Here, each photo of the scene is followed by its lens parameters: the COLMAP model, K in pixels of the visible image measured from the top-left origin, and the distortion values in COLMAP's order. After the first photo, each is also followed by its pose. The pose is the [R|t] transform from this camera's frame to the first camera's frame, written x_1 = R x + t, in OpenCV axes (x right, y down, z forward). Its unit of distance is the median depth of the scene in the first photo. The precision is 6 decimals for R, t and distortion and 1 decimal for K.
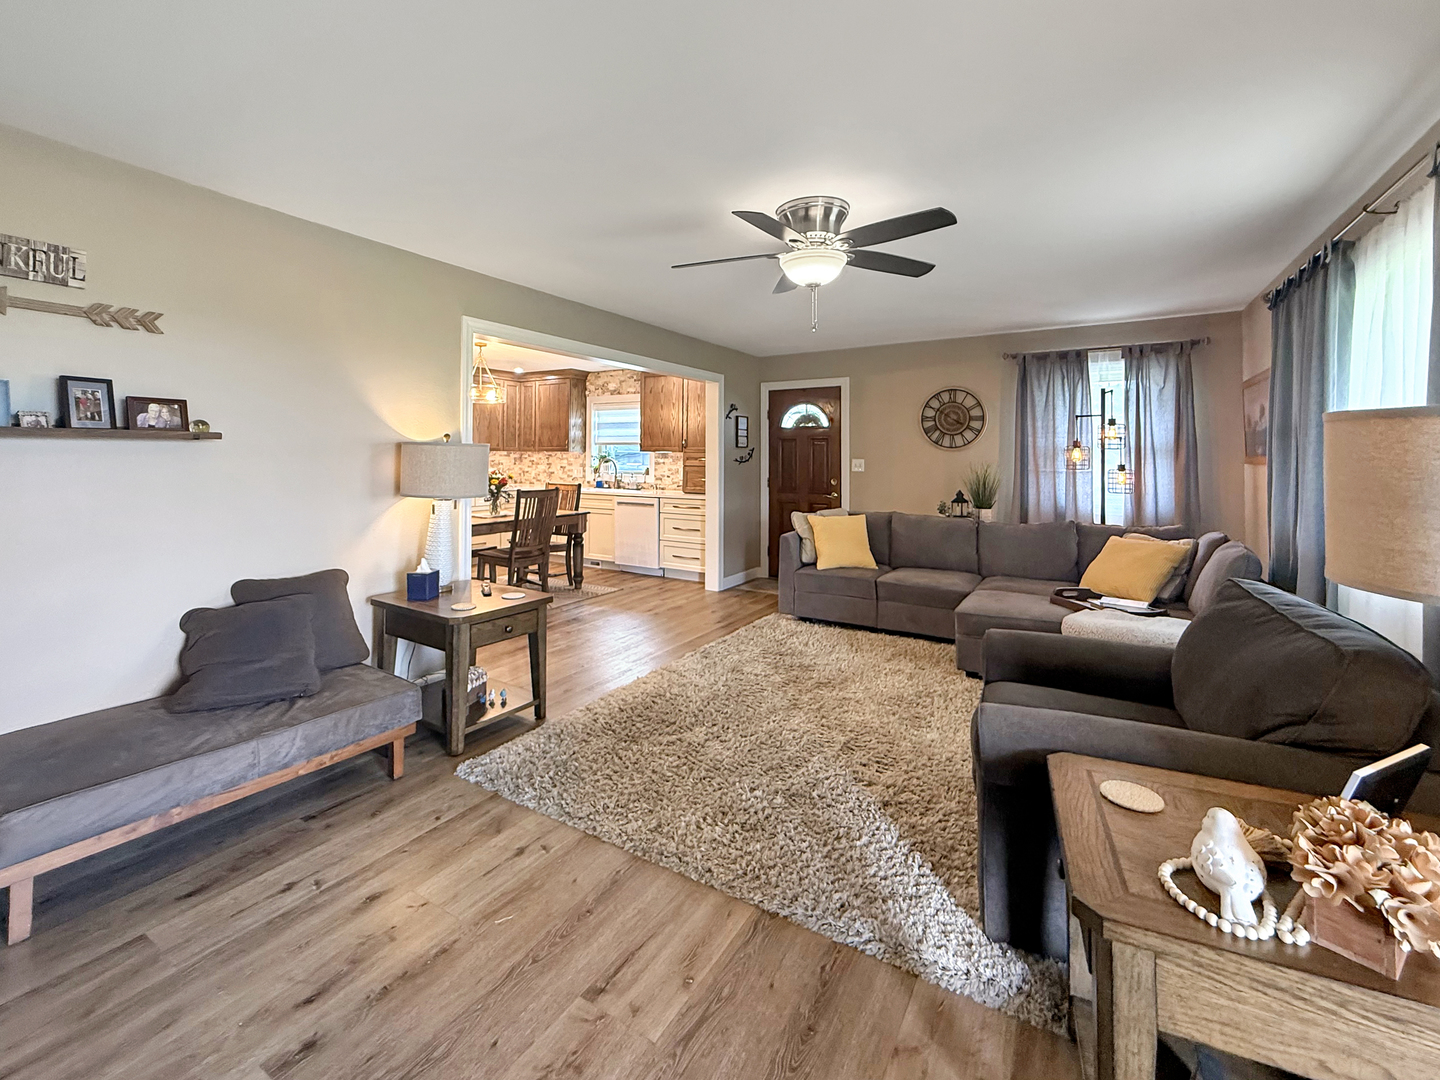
lens RADIAL K [[626.4, 0, 690.4], [0, 626.4, 451.2], [0, 0, 1]] dist [-0.000702, 0.000280]
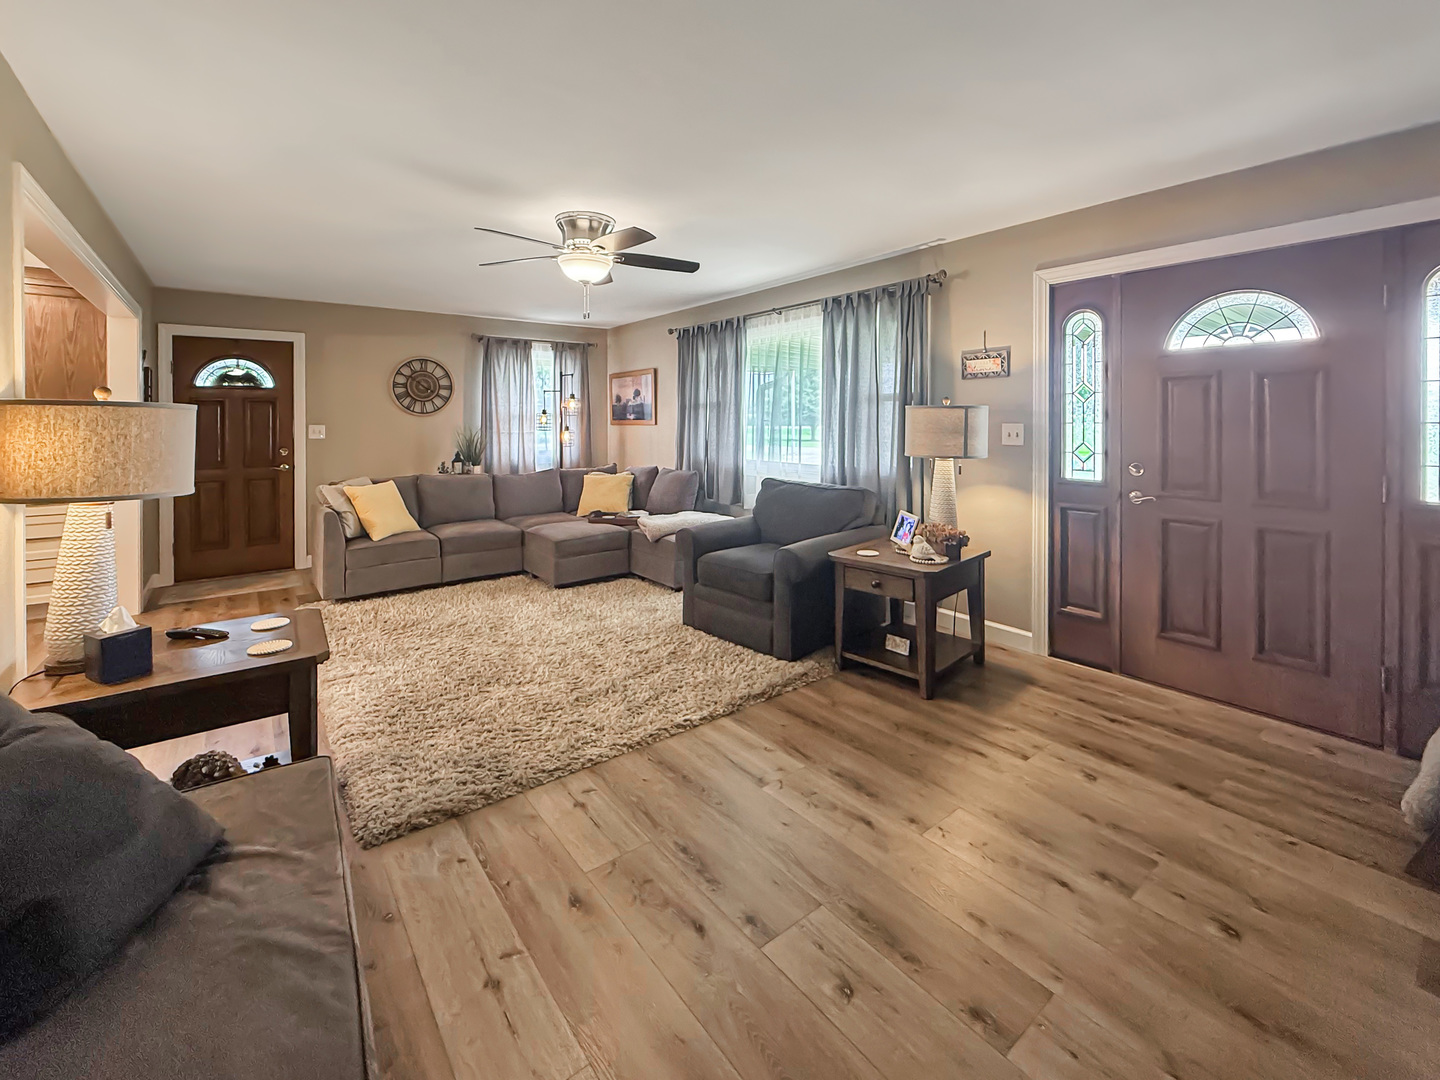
lens RADIAL K [[619.6, 0, 714.5], [0, 619.6, 428.8], [0, 0, 1]] dist [-0.000341, 0.000198]
pose [[0.342935, -0.018206, 0.939183, -0.413910], [-0.000494, 0.999809, 0.019561, -0.000227], [-0.939359, -0.007172, 0.342860, 0.161783]]
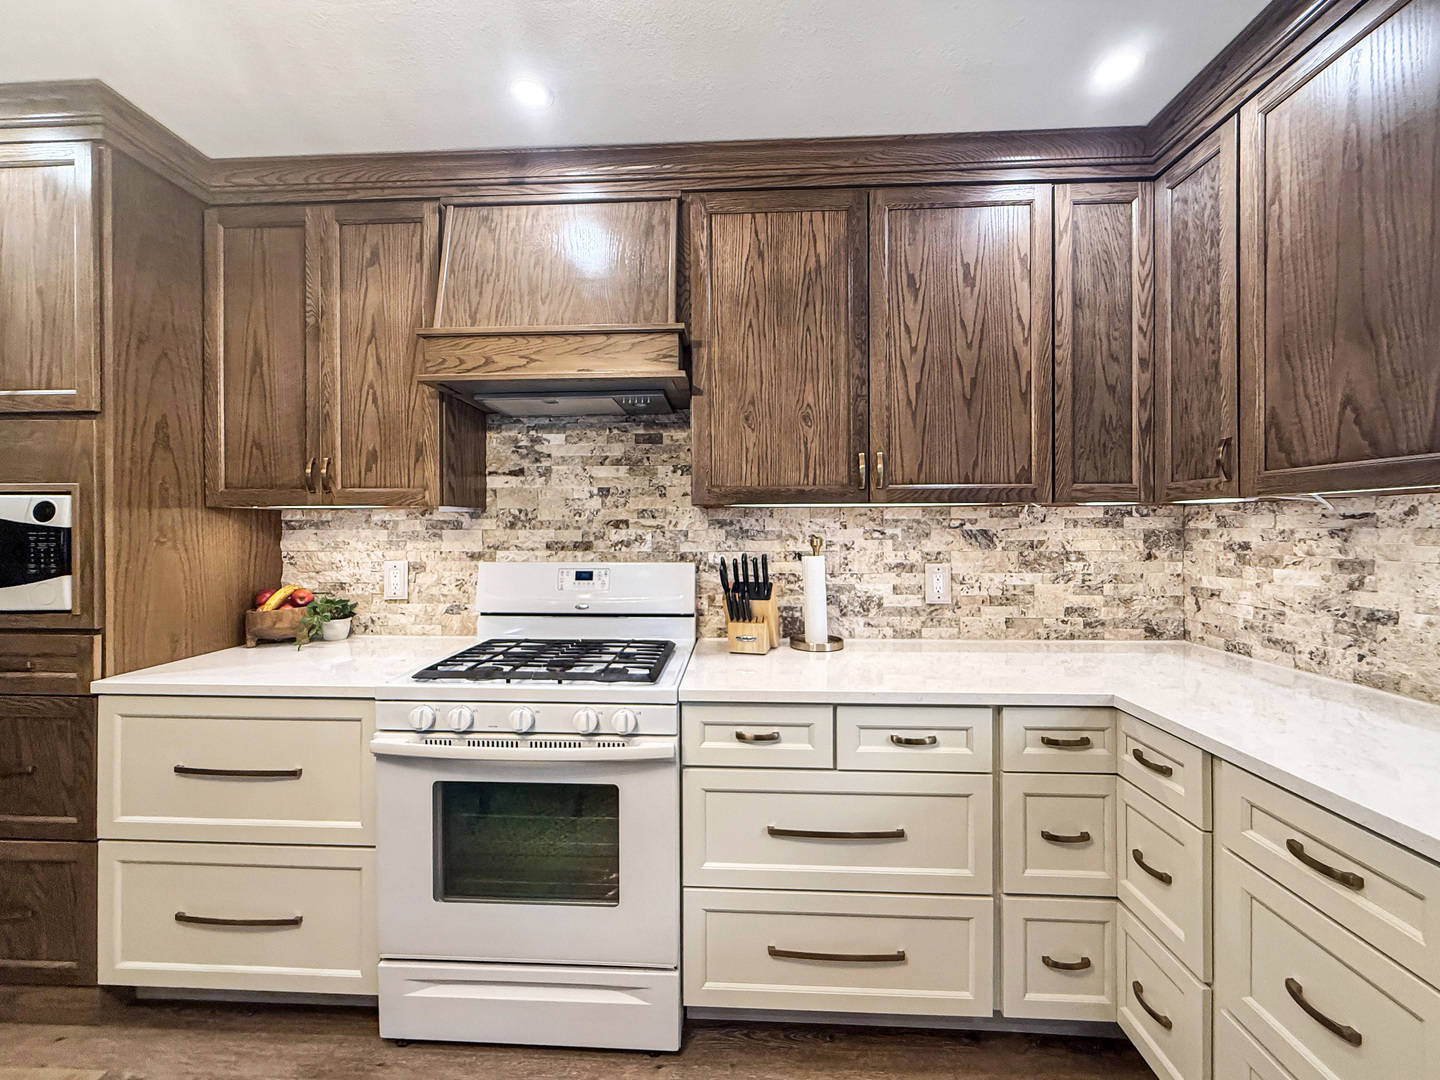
lens RADIAL K [[582.7, 0, 712.5], [0, 582.7, 529.5], [0, 0, 1]] dist [0.000965, -0.000036]
pose [[0.495428, -0.006951, -0.868621, -0.253614], [0.011941, 0.999928, -0.001192, 0.012044], [0.868567, -0.009781, 0.495475, 1.122592]]
